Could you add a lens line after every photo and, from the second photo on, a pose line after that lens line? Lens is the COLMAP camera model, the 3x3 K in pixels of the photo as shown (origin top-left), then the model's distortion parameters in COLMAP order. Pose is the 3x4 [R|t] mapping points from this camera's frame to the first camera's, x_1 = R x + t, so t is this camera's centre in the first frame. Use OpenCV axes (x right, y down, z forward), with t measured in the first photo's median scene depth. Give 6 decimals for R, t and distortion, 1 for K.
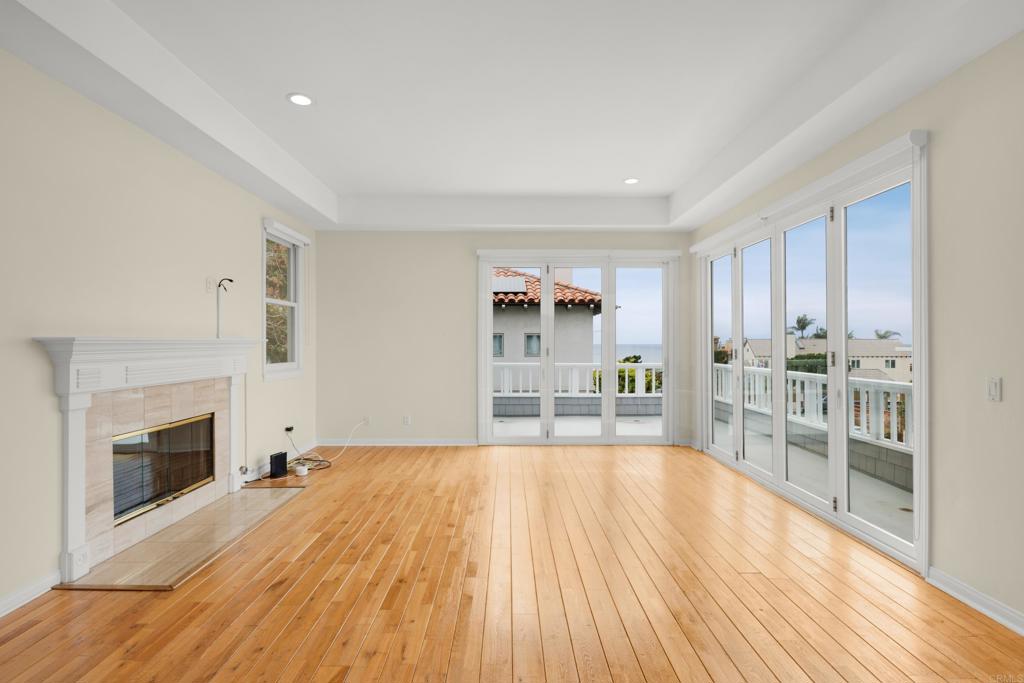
lens RADIAL K [[513.7, 0, 514.4], [0, 513.7, 337.2], [0, 0, 1]] dist [-0.000983, -0.000399]
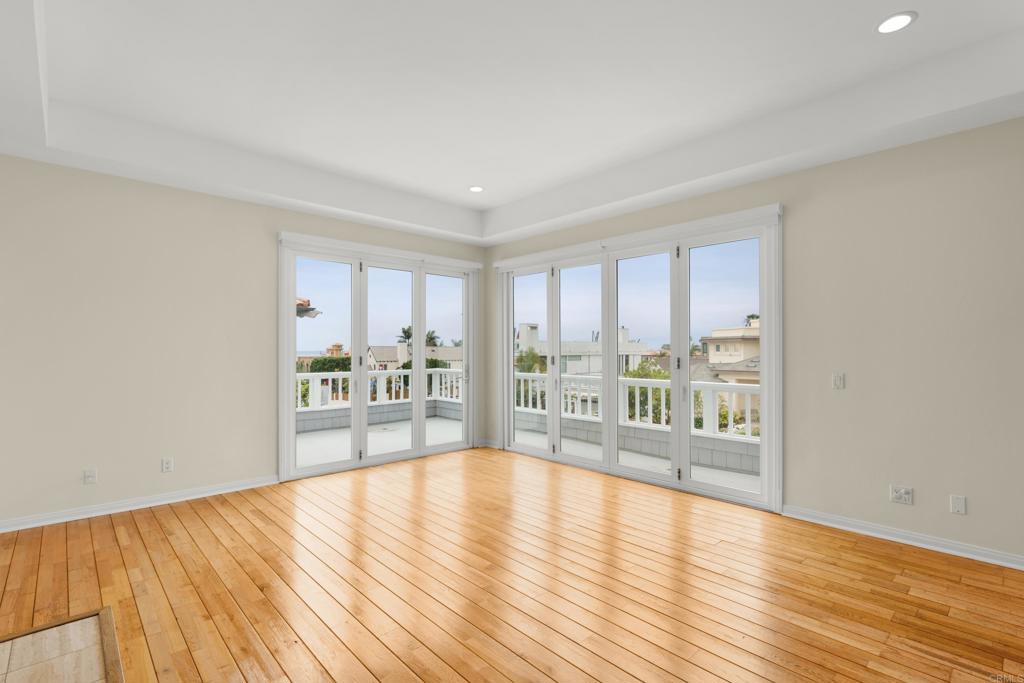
lens RADIAL K [[474.5, 0, 512.0], [0, 474.5, 341.5], [0, 0, 1]] dist [0.002340, 0.000118]
pose [[0.737512, 0.011280, 0.675240, -0.293108], [-0.007448, 0.999936, -0.008570, 0.000399], [-0.675293, 0.001291, 0.737548, 0.228641]]
